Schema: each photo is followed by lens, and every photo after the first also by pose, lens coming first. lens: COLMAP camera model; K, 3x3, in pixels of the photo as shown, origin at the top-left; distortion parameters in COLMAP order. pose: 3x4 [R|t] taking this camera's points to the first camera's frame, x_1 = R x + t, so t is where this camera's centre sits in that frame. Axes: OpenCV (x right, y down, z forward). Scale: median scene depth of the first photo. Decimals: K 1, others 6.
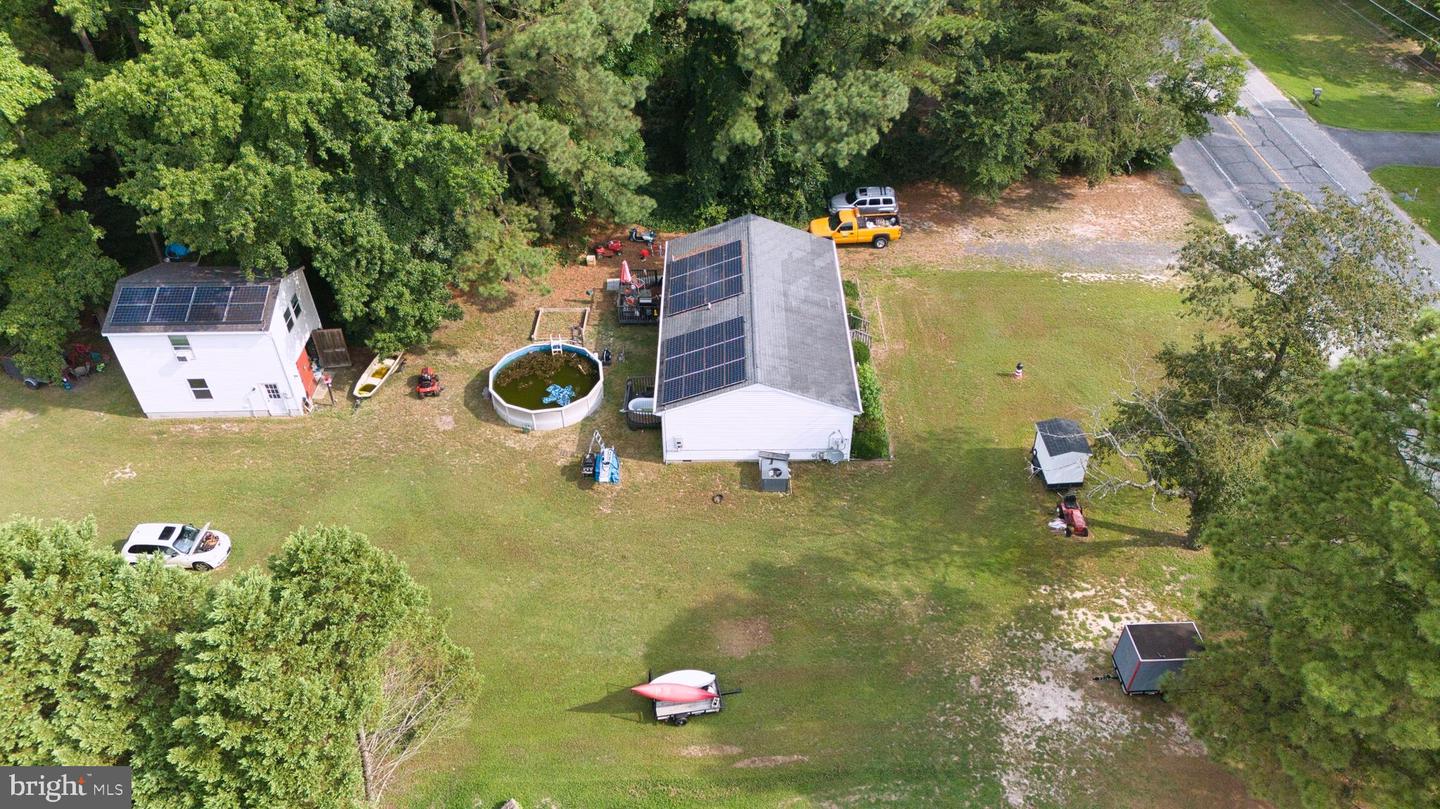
lens RADIAL K [[1023.1, 0, 725.1], [0, 1023.1, 401.7], [0, 0, 1]] dist [0.040478, -0.019708]
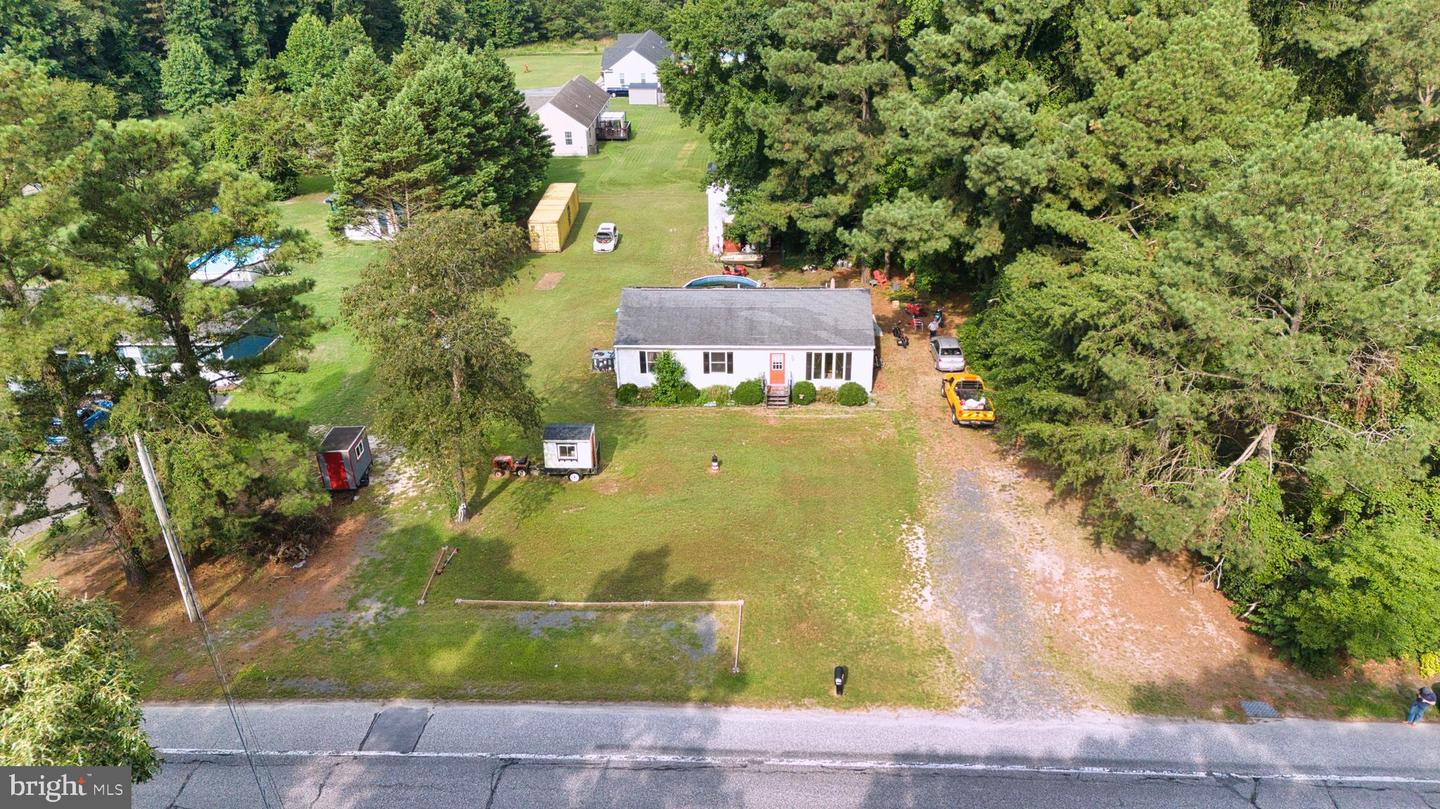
lens RADIAL K [[1023.1, 0, 721.4], [0, 1023.1, 404.5], [0, 0, 1]] dist [0.040478, -0.019708]
pose [[-0.053464, 0.455000, -0.888885, 1.211922], [-0.622262, 0.681012, 0.386022, -0.484983], [0.780981, 0.573758, 0.246720, 0.787449]]
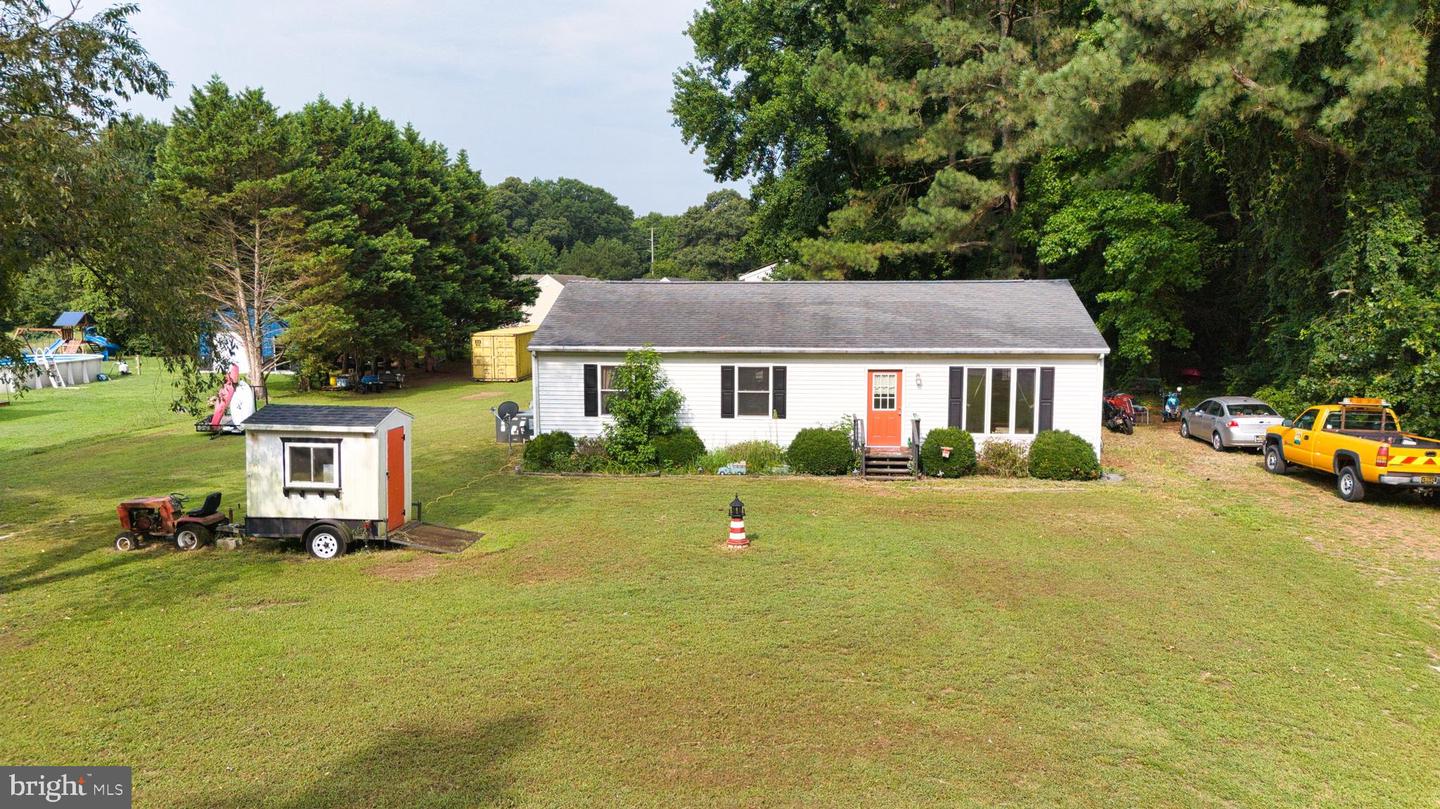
lens RADIAL K [[1023.1, 0, 727.2], [0, 1023.1, 399.0], [0, 0, 1]] dist [0.040478, -0.019708]
pose [[-0.092287, 0.117985, -0.988718, 0.663073], [-0.633276, 0.759306, 0.149720, -0.120398], [0.768404, 0.639948, 0.004643, 1.043105]]
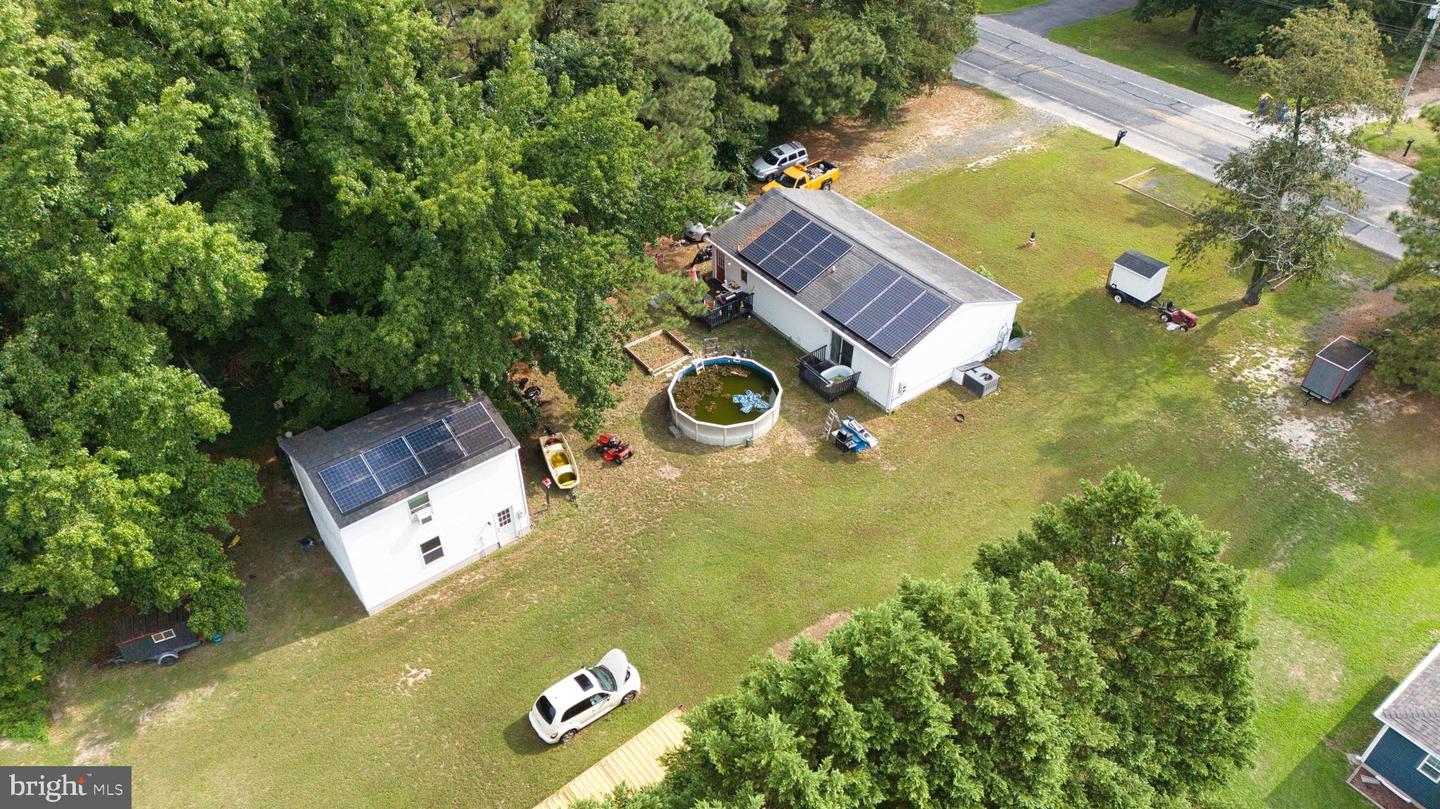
lens RADIAL K [[1023.1, 0, 725.3], [0, 1023.1, 405.7], [0, 0, 1]] dist [0.040478, -0.019708]
pose [[0.802818, -0.383125, 0.456834, -0.667768], [0.383125, 0.918580, 0.097085, -0.113587], [-0.456835, 0.097083, 0.884238, 0.132998]]
